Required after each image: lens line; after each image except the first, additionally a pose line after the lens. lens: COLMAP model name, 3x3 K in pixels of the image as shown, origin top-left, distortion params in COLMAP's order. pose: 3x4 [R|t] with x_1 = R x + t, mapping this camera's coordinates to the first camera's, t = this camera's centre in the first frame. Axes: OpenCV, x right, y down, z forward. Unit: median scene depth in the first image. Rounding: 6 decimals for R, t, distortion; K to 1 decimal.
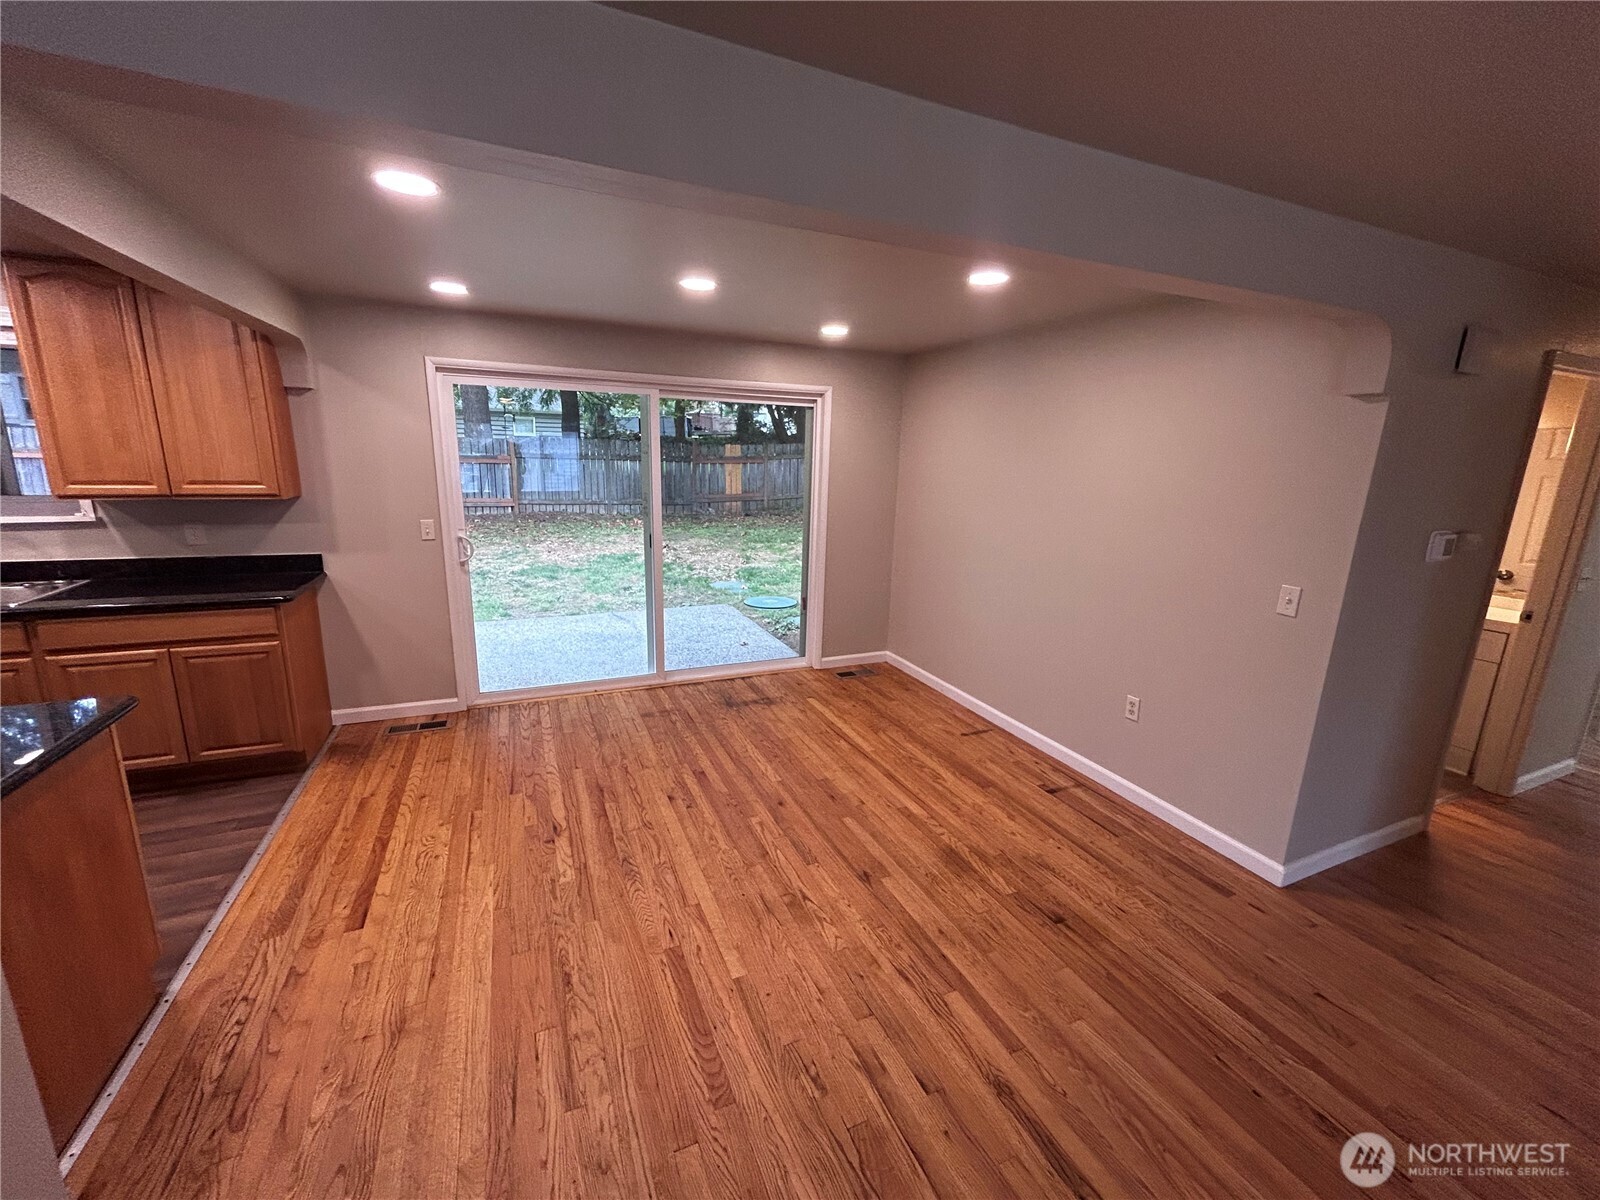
lens RADIAL K [[643.8, 0, 798.1], [0, 643.8, 600.0], [0, 0, 1]] dist [-0.001531, 0.000578]
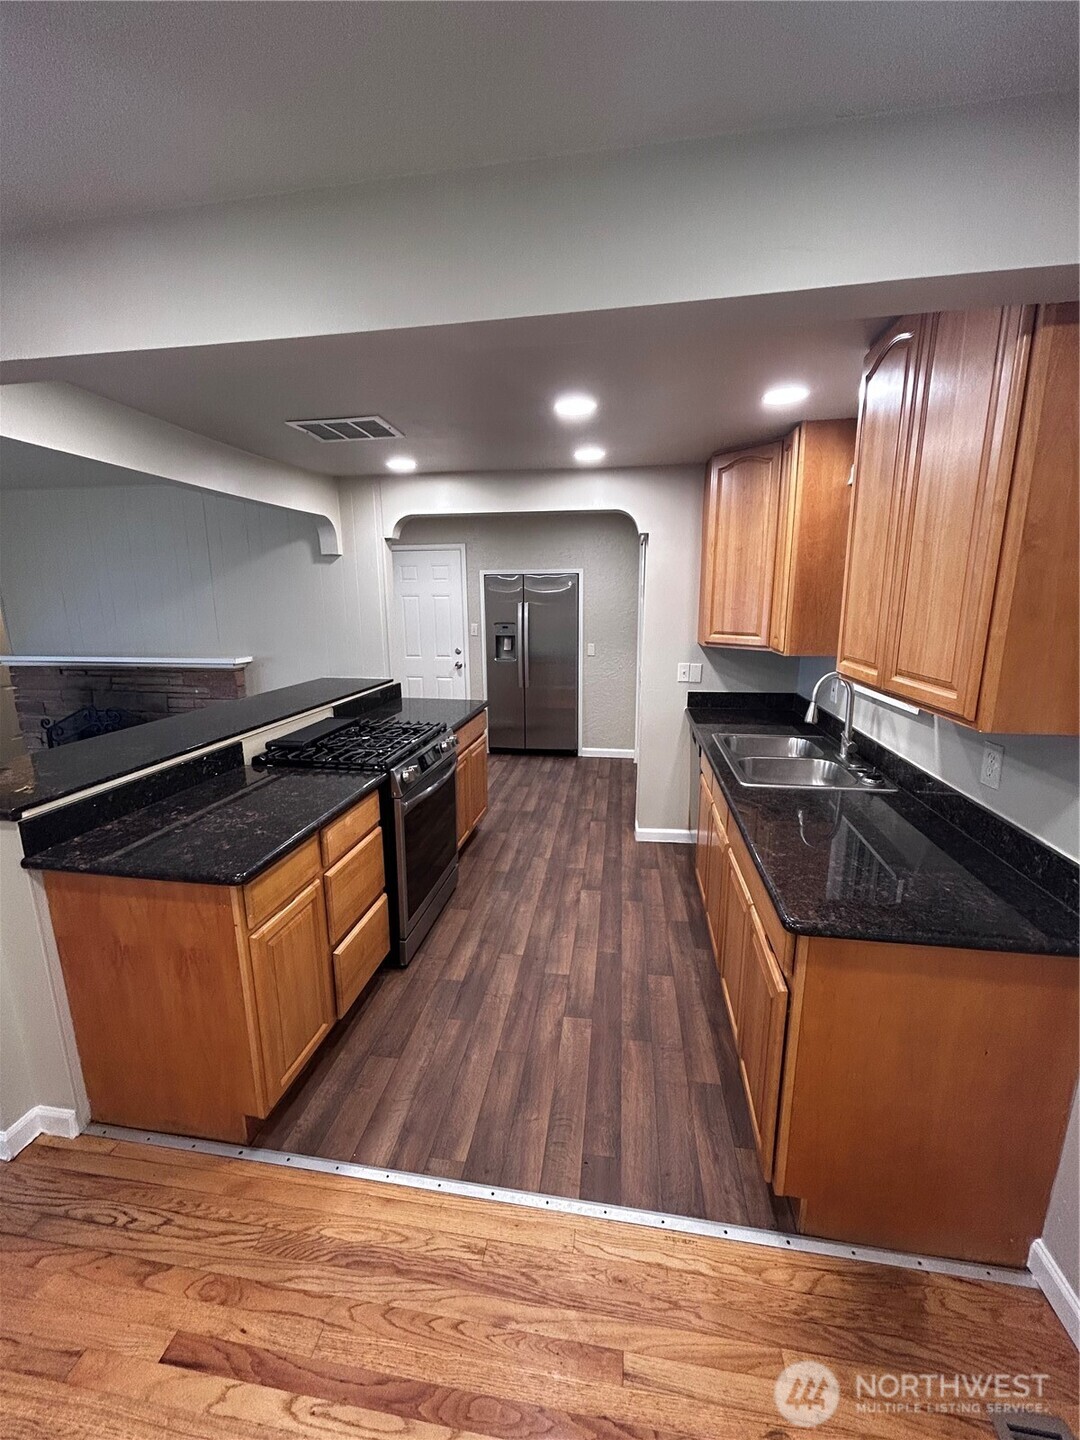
lens RADIAL K [[579.4, 0, 540.0], [0, 579.4, 720.0], [0, 0, 1]] dist [-0.001531, 0.000578]
pose [[-0.537245, 0.150628, -0.829867, -0.346666], [-0.196393, 0.934537, 0.296768, -0.219356], [0.820243, 0.322417, -0.472493, 0.946074]]
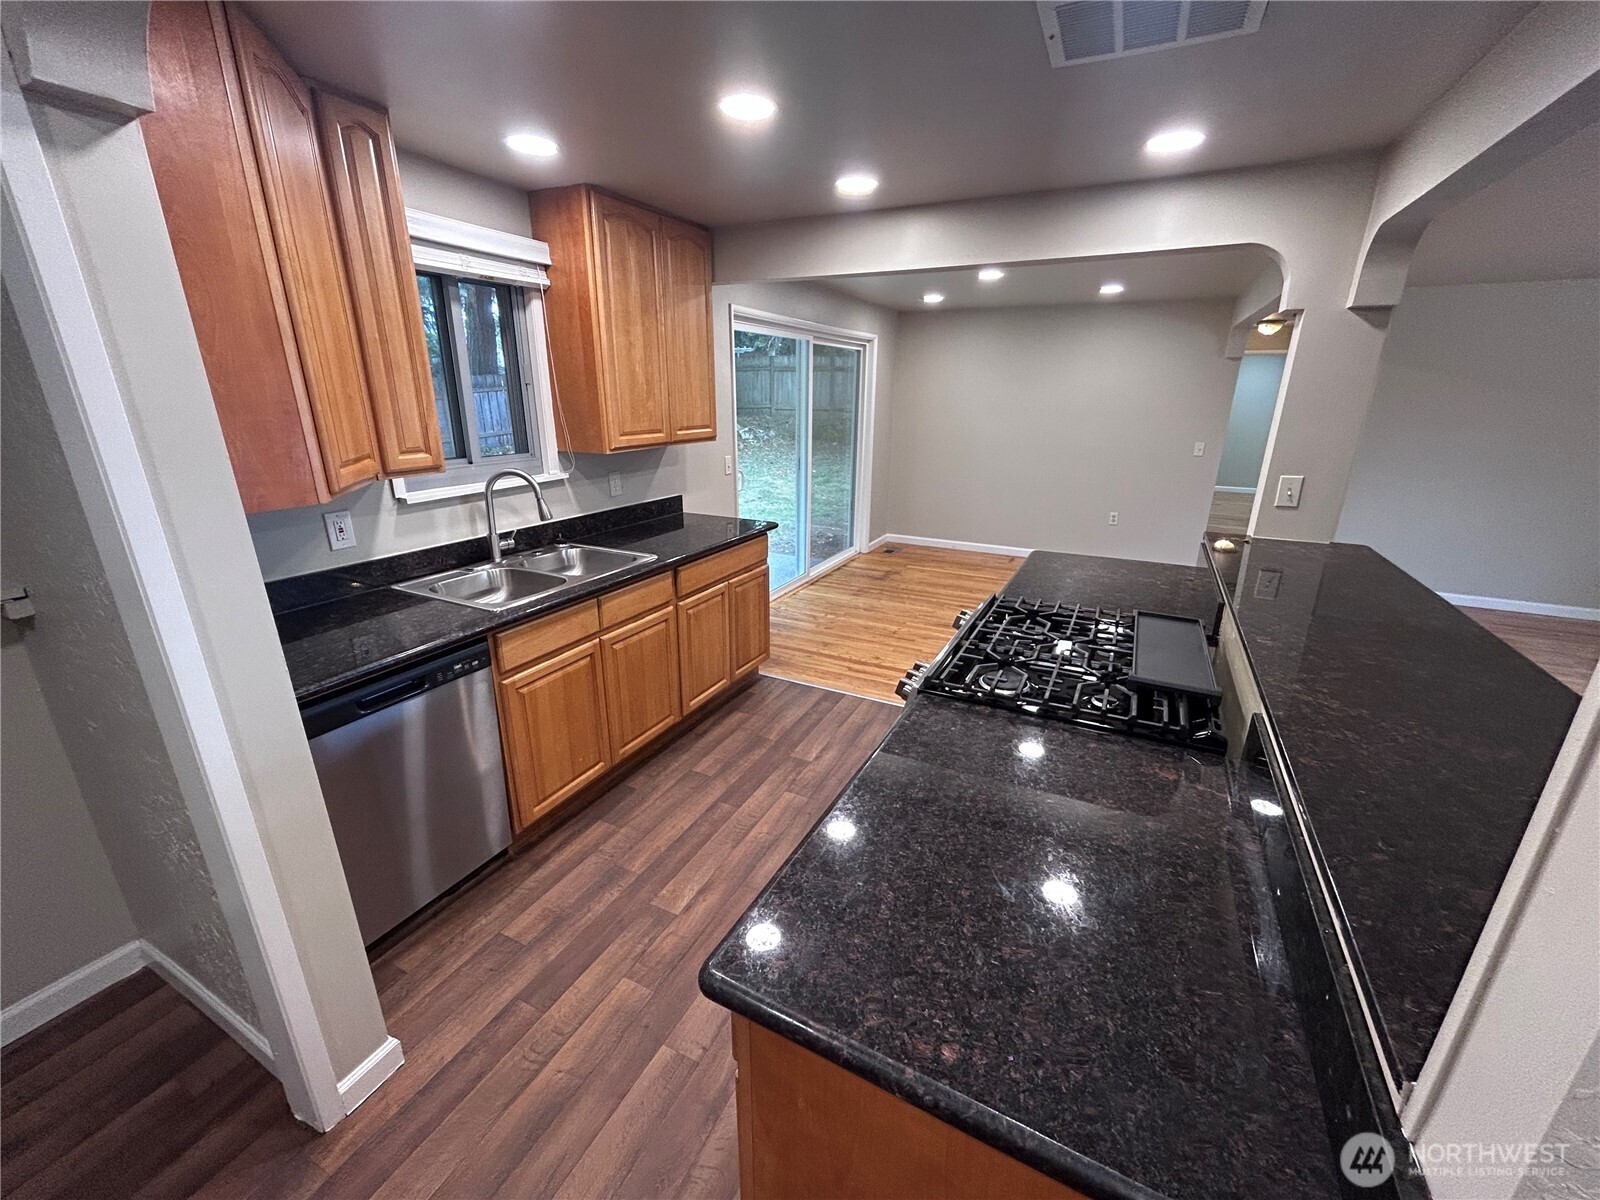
lens RADIAL K [[643.8, 0, 798.1], [0, 643.8, 600.0], [0, 0, 1]] dist [-0.001531, 0.000578]
pose [[0.773922, -0.217961, 0.594590, -1.405302], [0.154796, 0.975533, 0.156121, -0.042542], [-0.614071, -0.028785, 0.788726, 0.048986]]
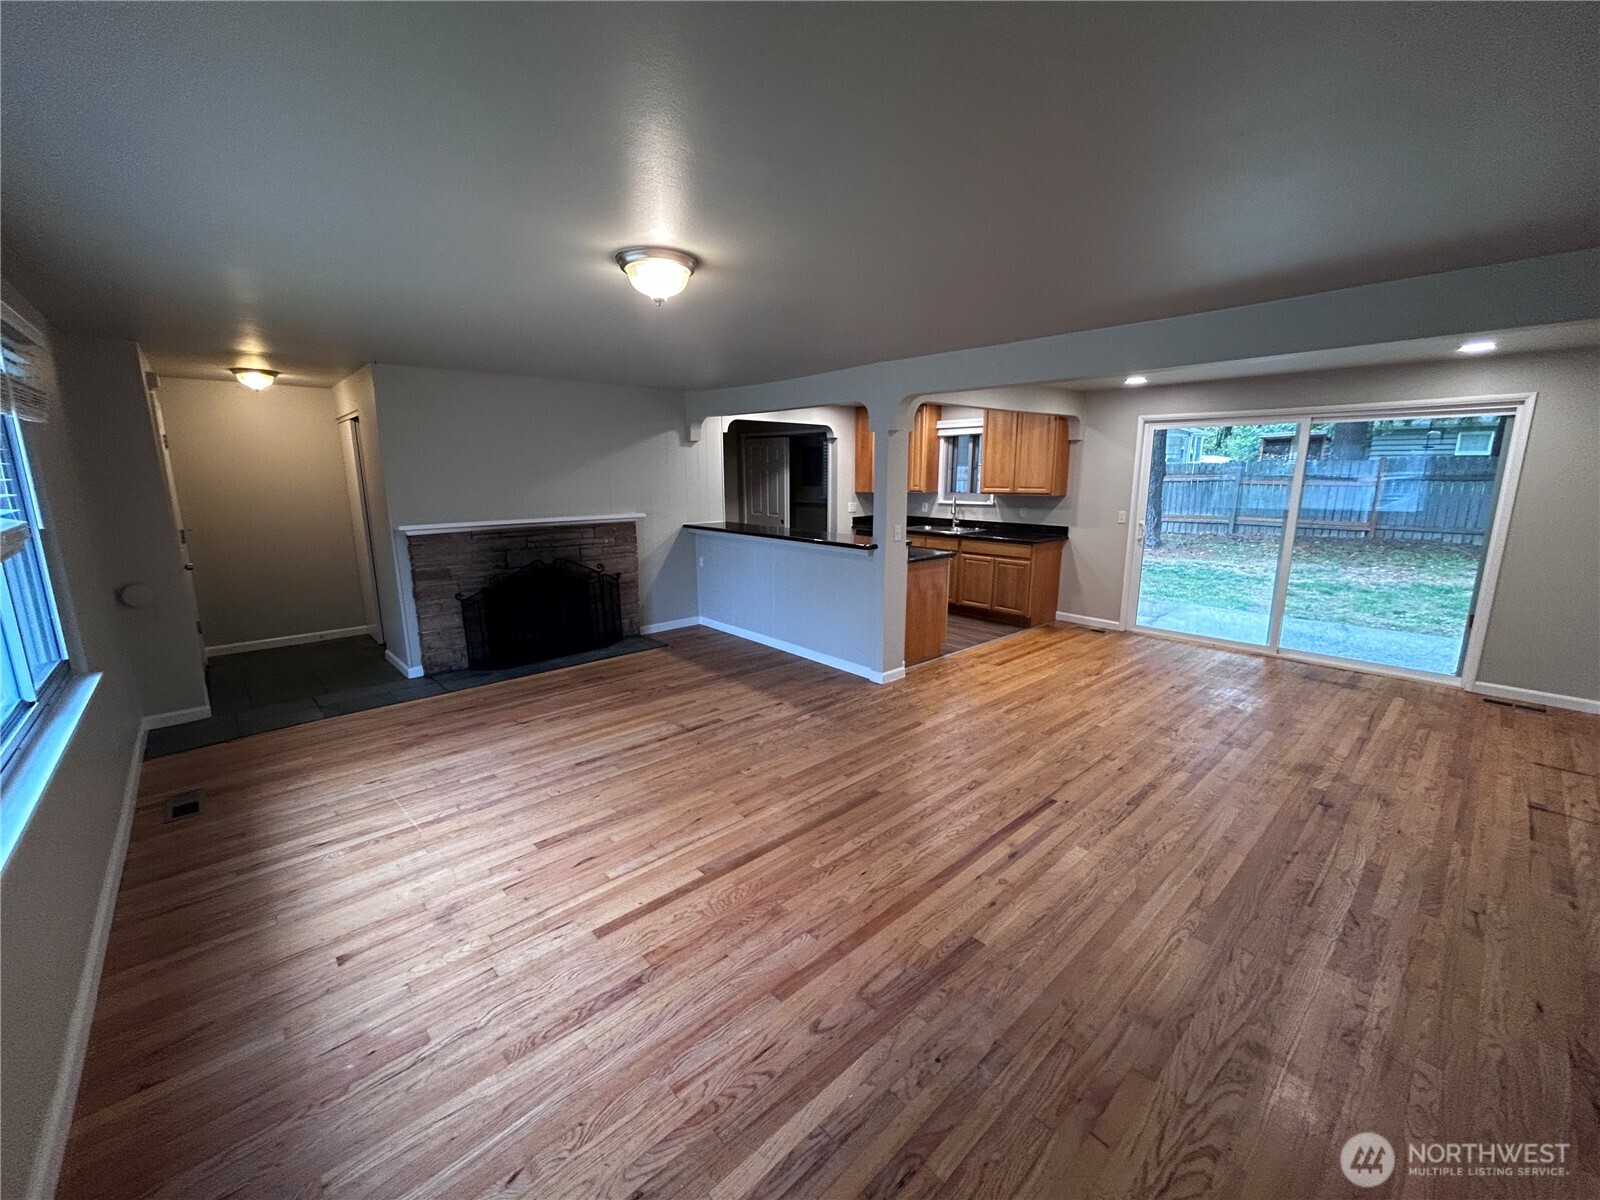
lens RADIAL K [[643.8, 0, 798.1], [0, 643.8, 600.0], [0, 0, 1]] dist [-0.001531, 0.000578]
pose [[0.318999, 0.159849, -0.934178, 0.903559], [-0.198418, 0.975095, 0.099095, 0.122608], [0.926752, 0.153747, 0.342771, -0.393665]]
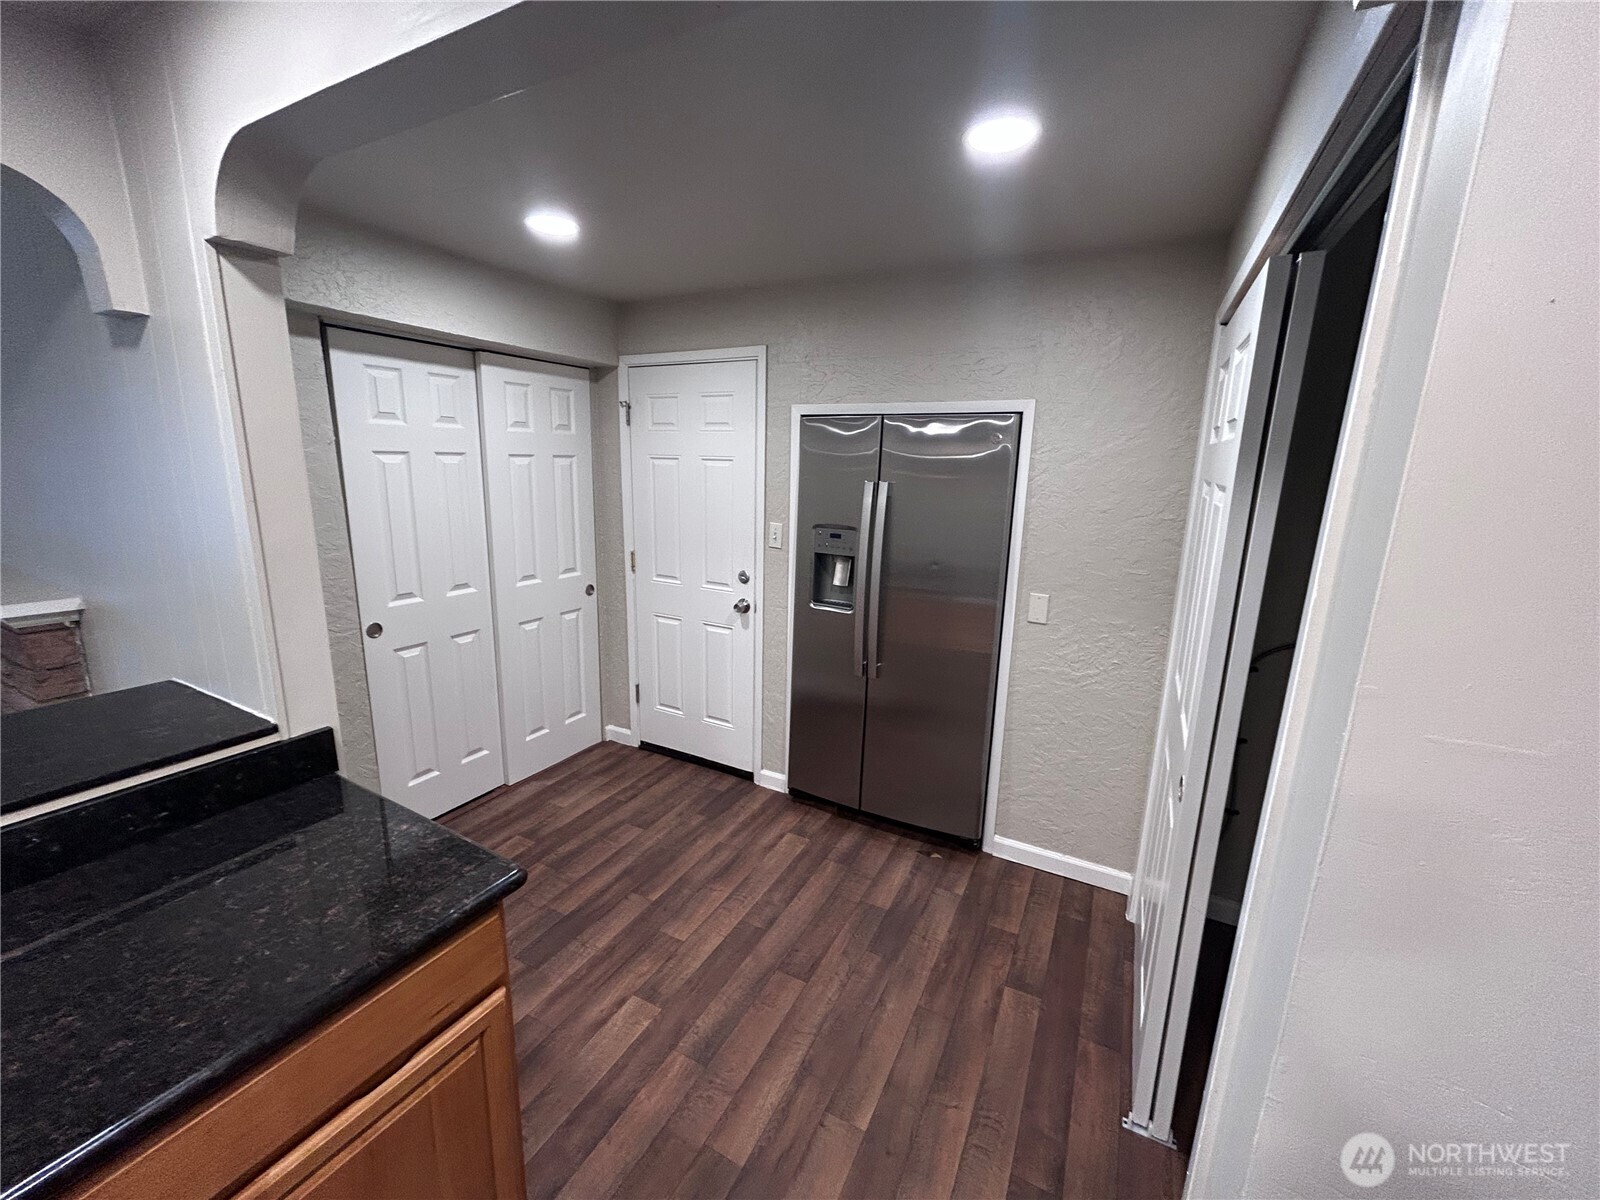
lens RADIAL K [[641.1, 0, 807.8], [0, 641.1, 595.0], [0, 0, 1]] dist [-0.000794, 0.000016]
pose [[-0.780026, 0.076235, -0.621086, -0.377137], [-0.186400, 0.919183, 0.346926, -0.217145], [0.597339, 0.386381, -0.702777, 0.932218]]
